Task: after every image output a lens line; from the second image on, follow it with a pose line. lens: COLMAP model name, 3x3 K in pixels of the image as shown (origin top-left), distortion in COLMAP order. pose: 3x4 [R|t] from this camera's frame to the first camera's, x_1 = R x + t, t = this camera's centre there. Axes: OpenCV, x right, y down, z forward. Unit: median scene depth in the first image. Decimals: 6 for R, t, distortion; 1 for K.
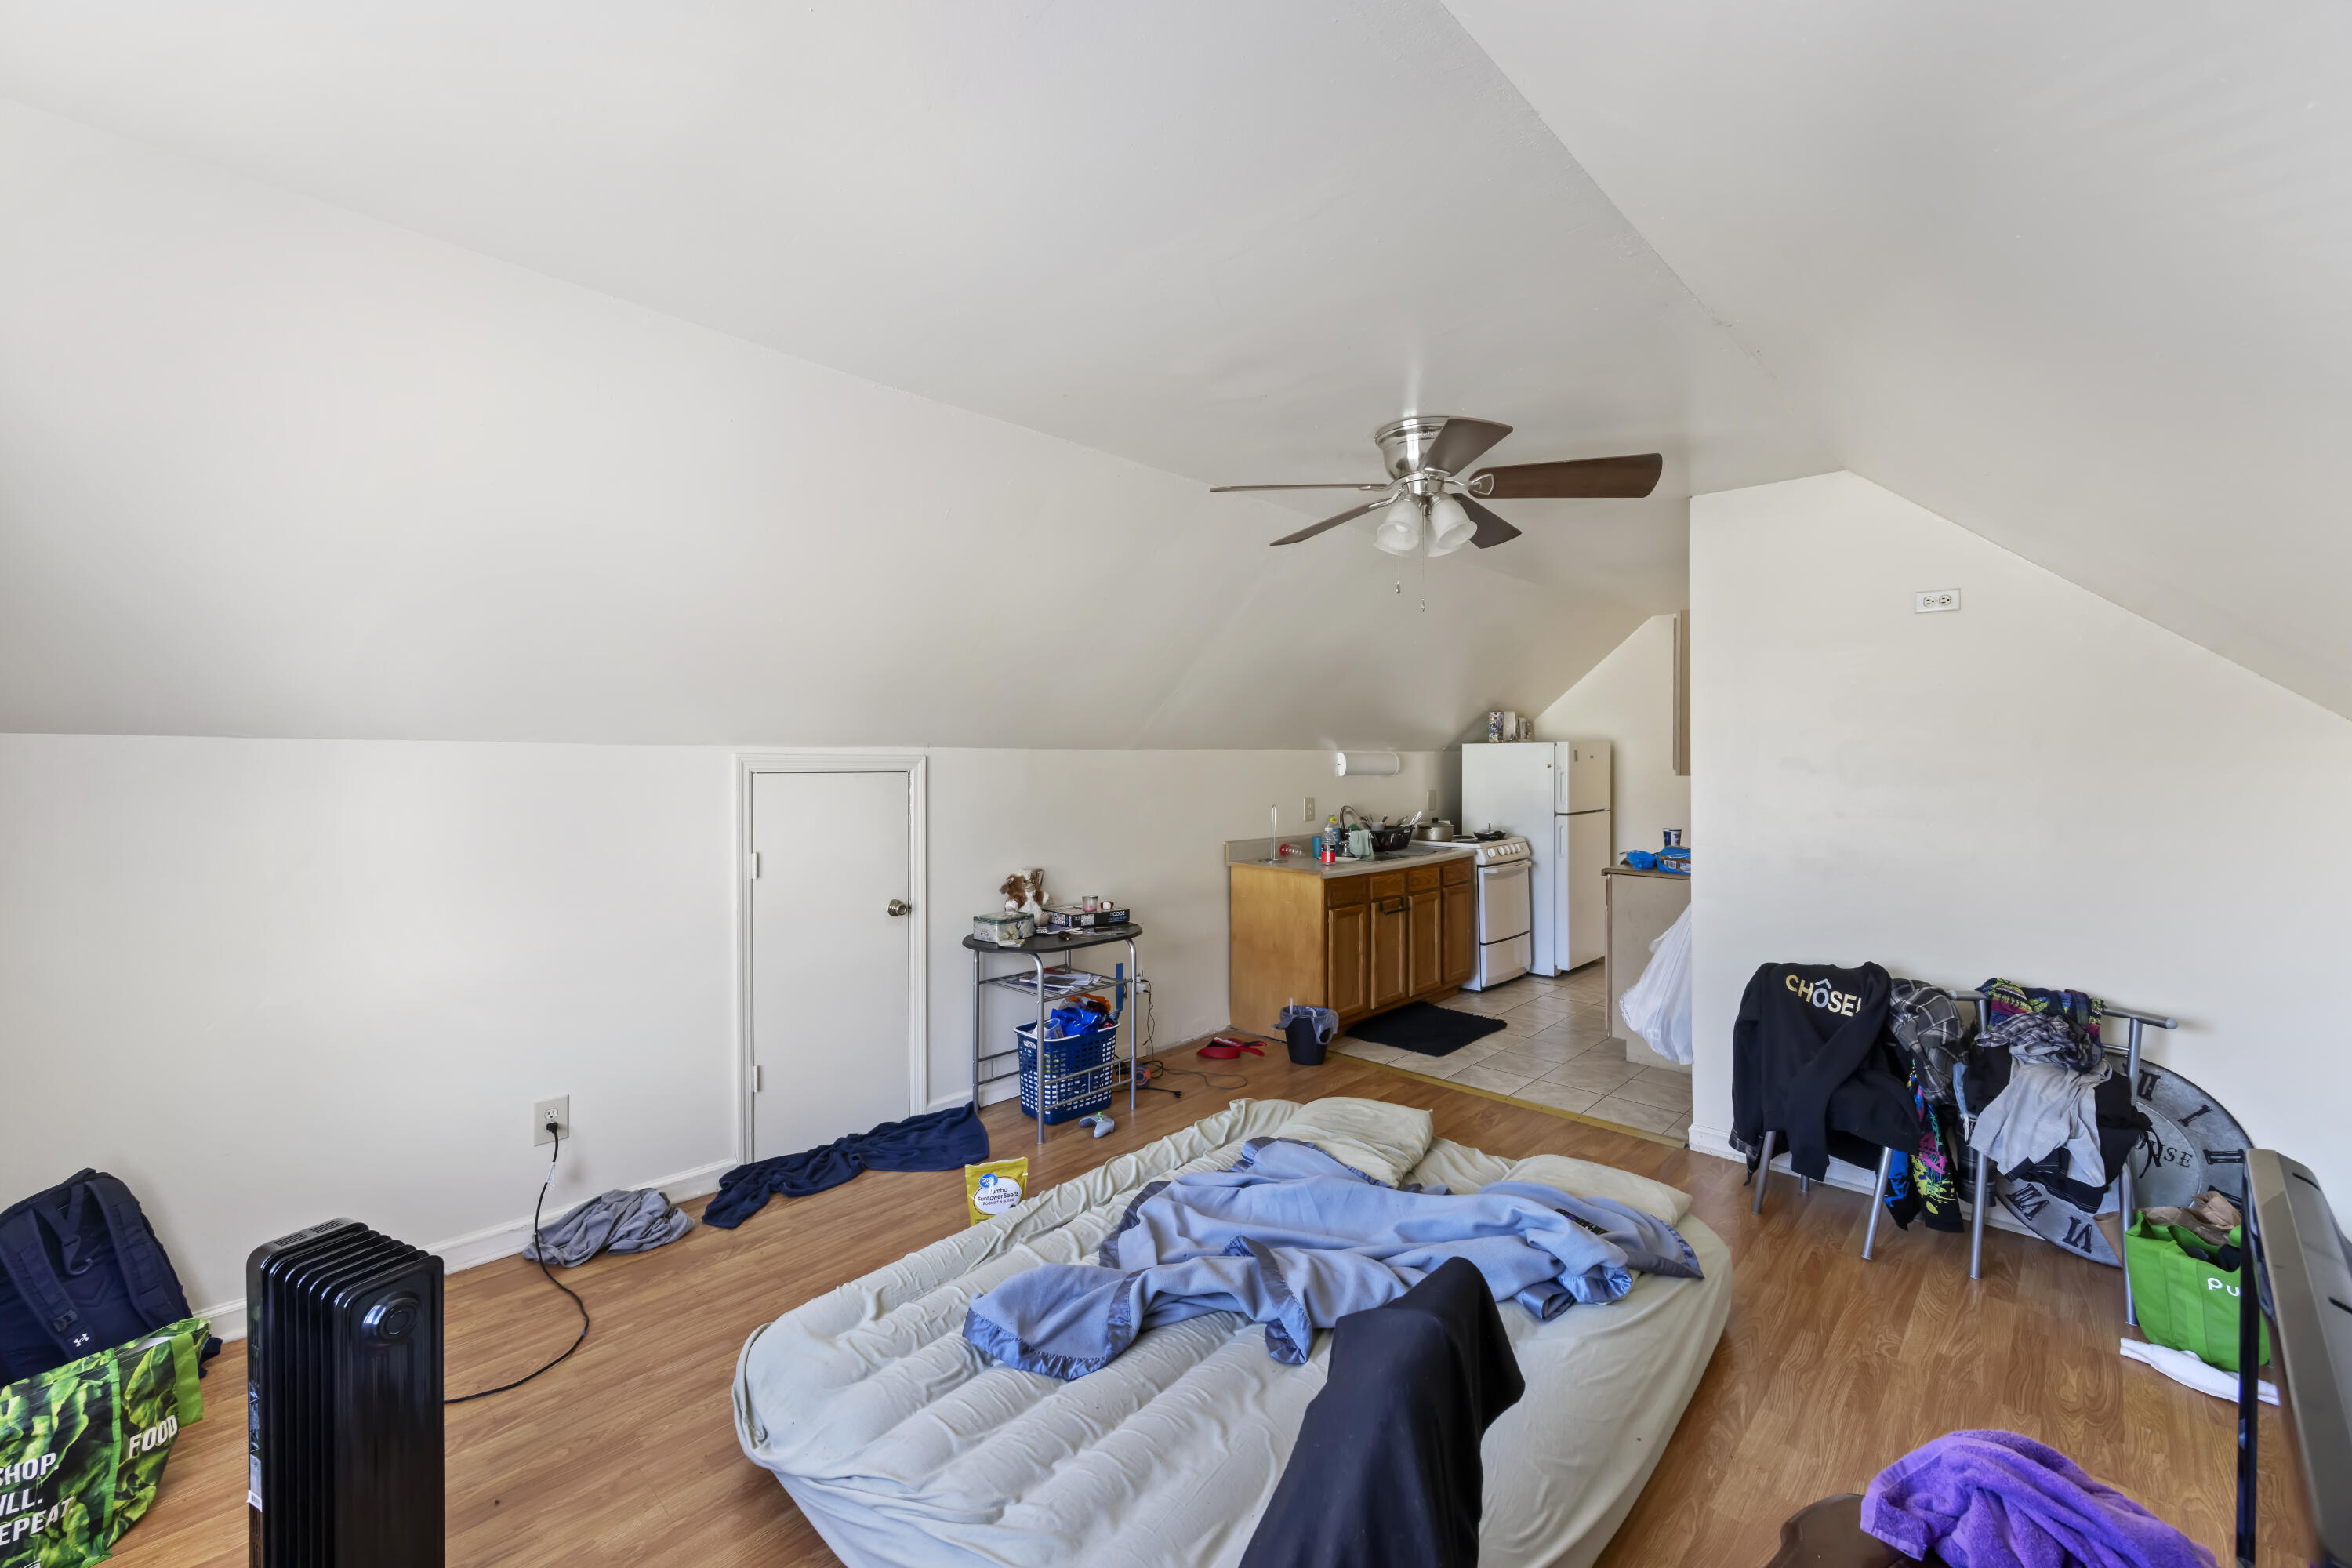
lens RADIAL K [[934.5, 0, 1169.7], [0, 934.5, 771.9], [0, 0, 1]] dist [0.012777, 0.000050]
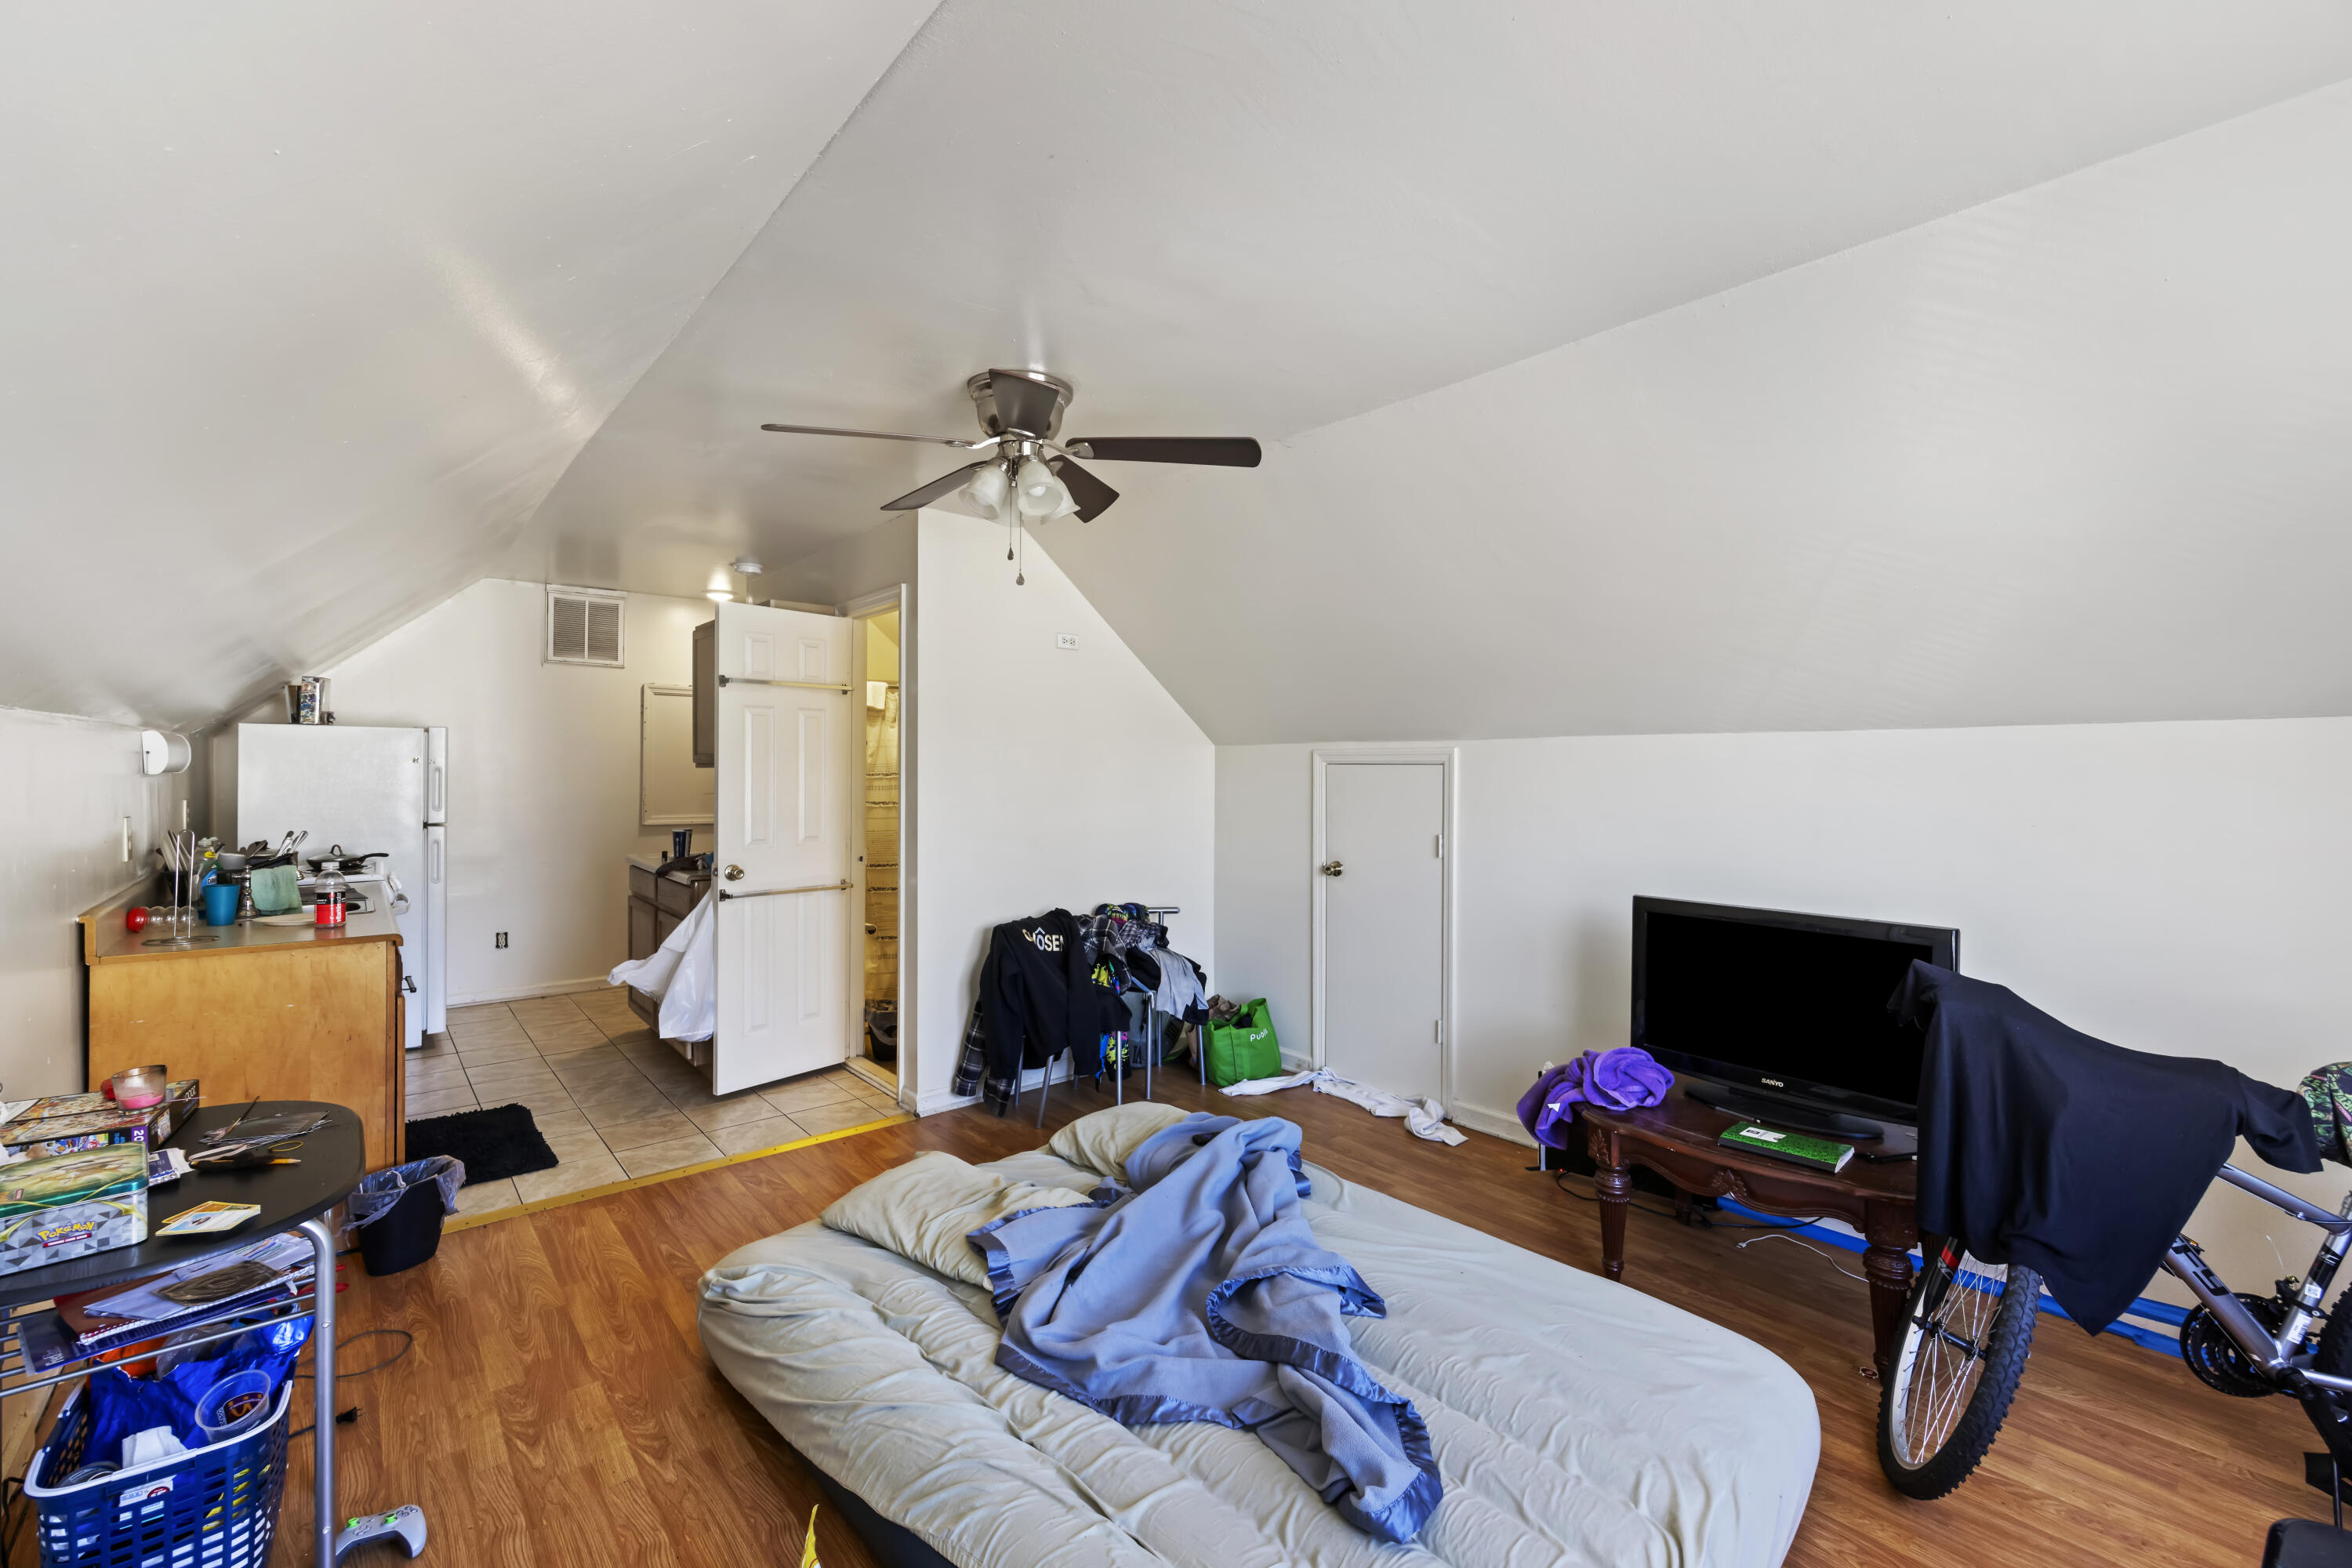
lens RADIAL K [[1001.6, 0, 1173.4], [0, 1001.6, 772.3], [0, 0, 1]] dist [-0.002010, -0.000101]
pose [[0.092256, 0.000648, 0.995735, -0.328527], [0.004123, 0.999991, -0.001032, 0.007325], [-0.995727, 0.004201, 0.092253, 0.363054]]
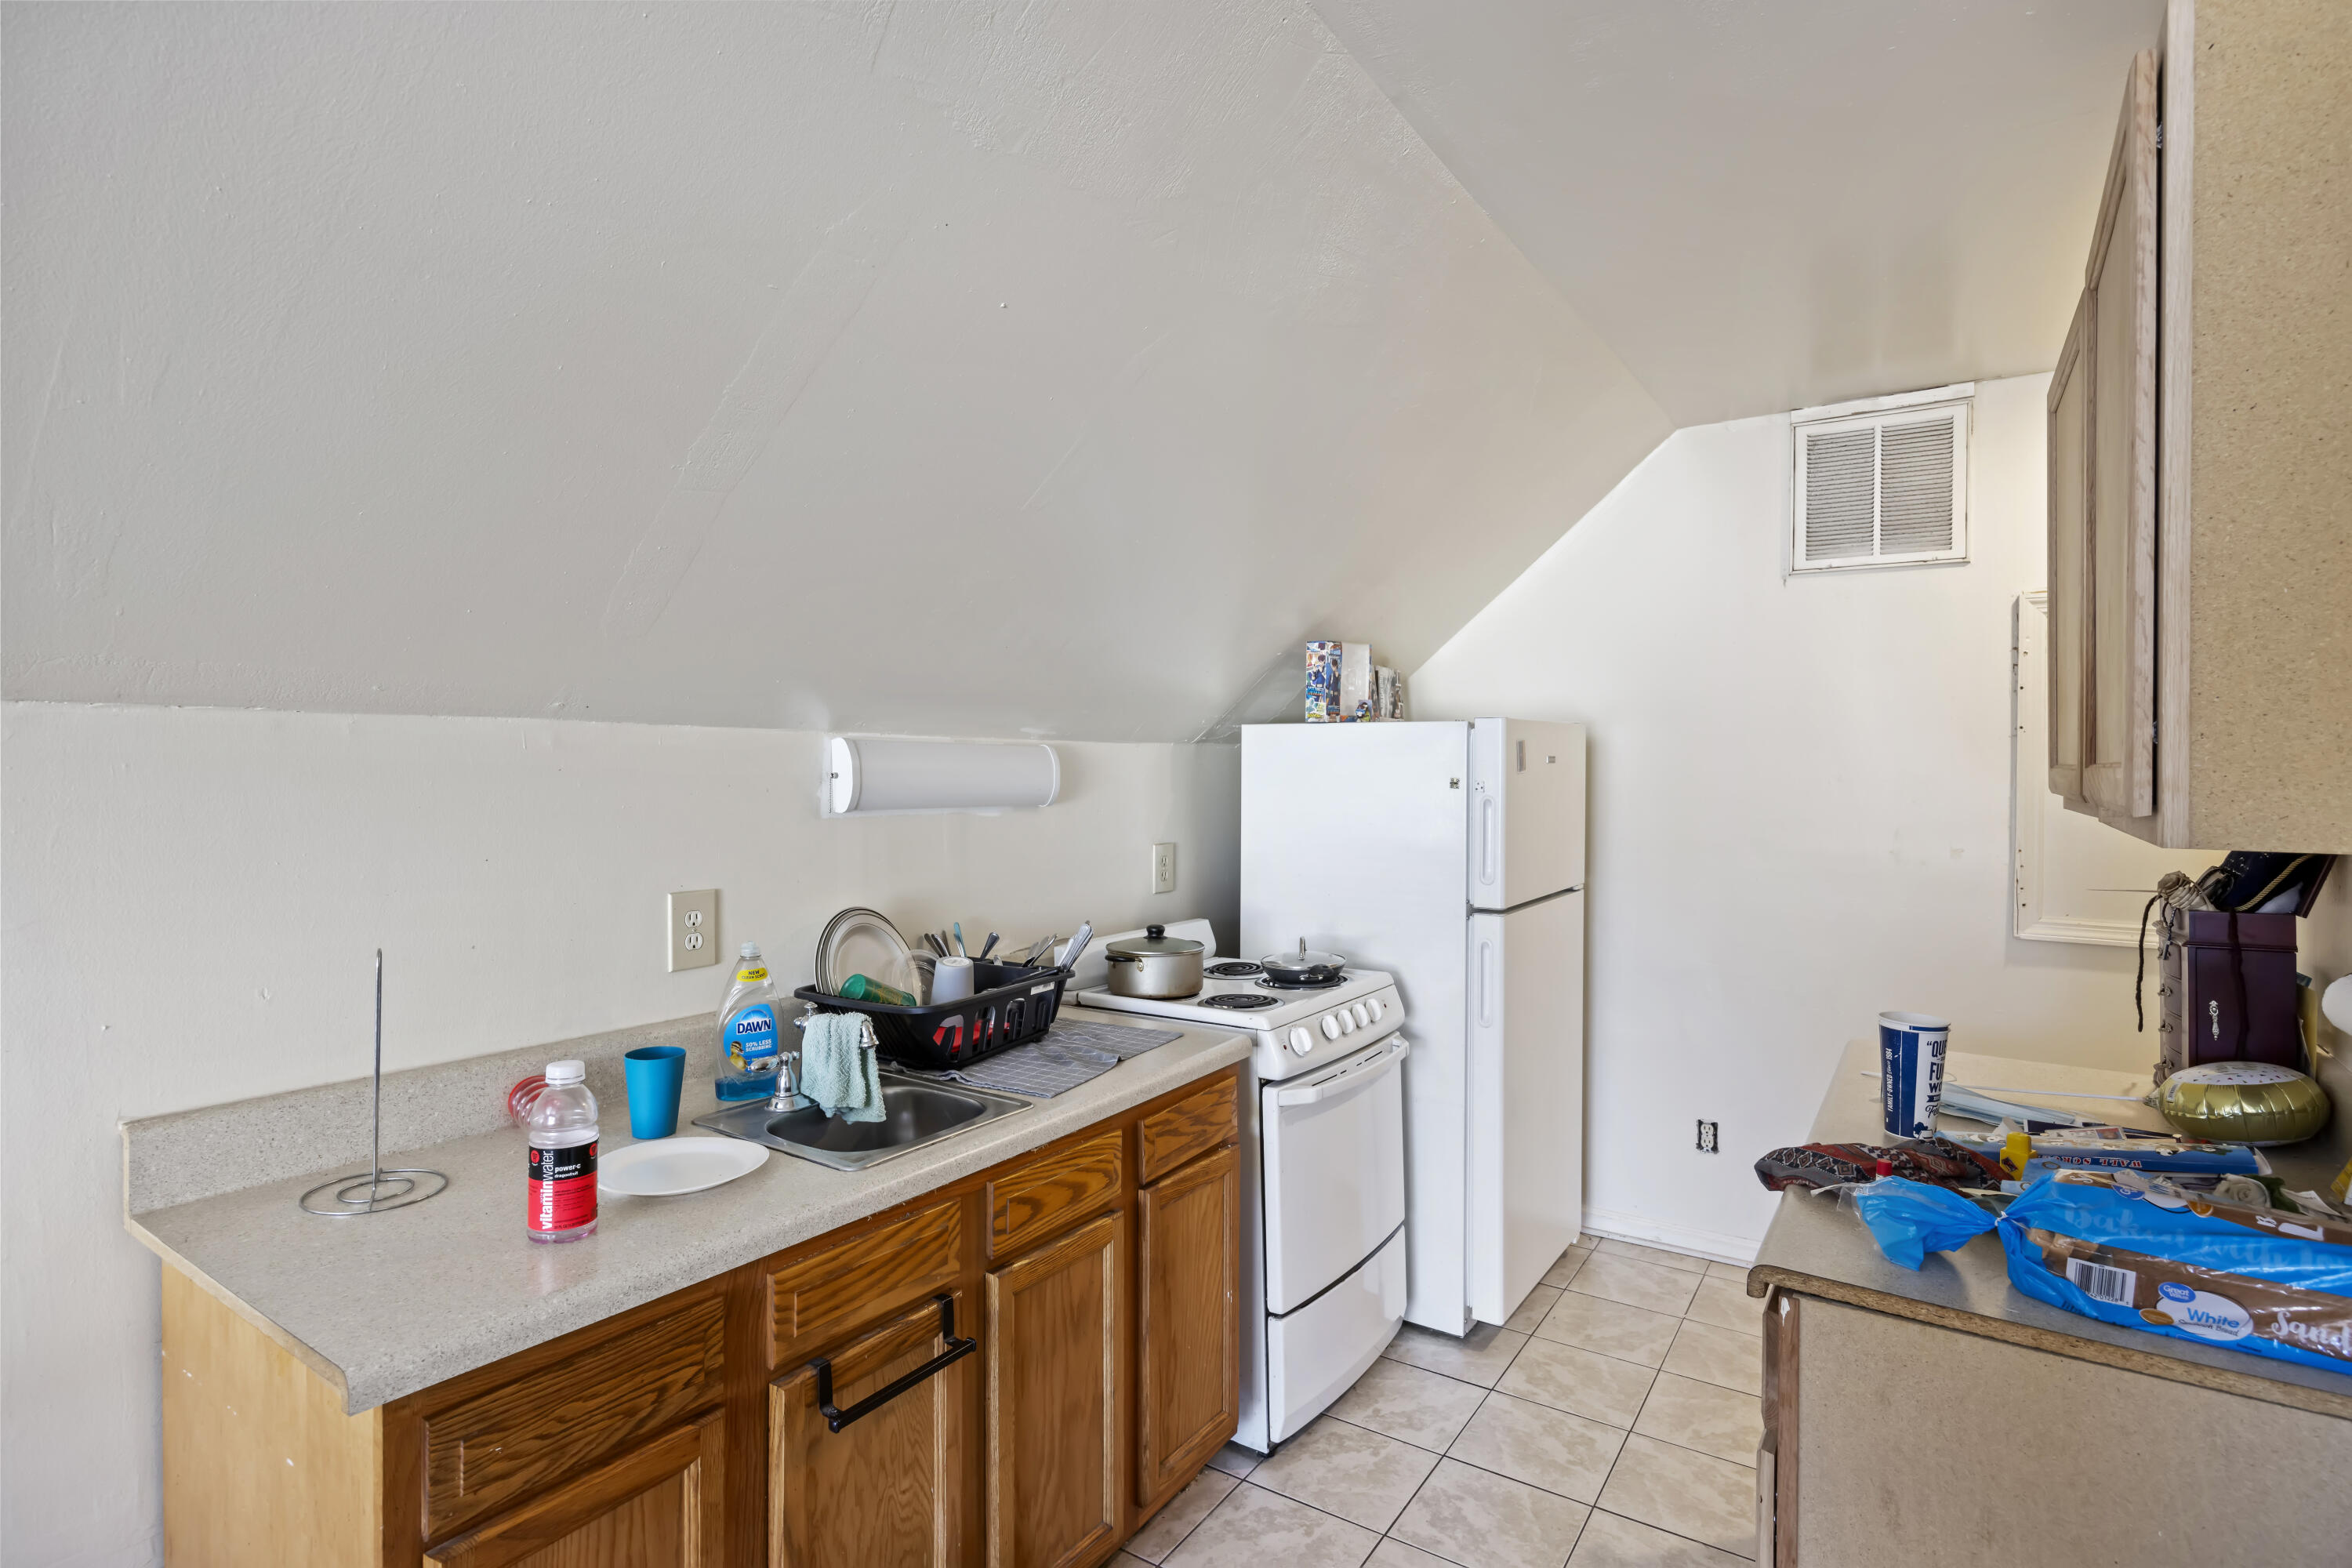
lens RADIAL K [[1148.9, 0, 1170.8], [0, 1148.9, 766.3], [0, 0, 1]] dist [-0.000124, 0.000095]
pose [[0.982734, 0.007179, 0.184887, 0.218331], [-0.004655, 0.999890, -0.014082, -0.006022], [-0.184968, 0.012978, 0.982659, 0.595987]]
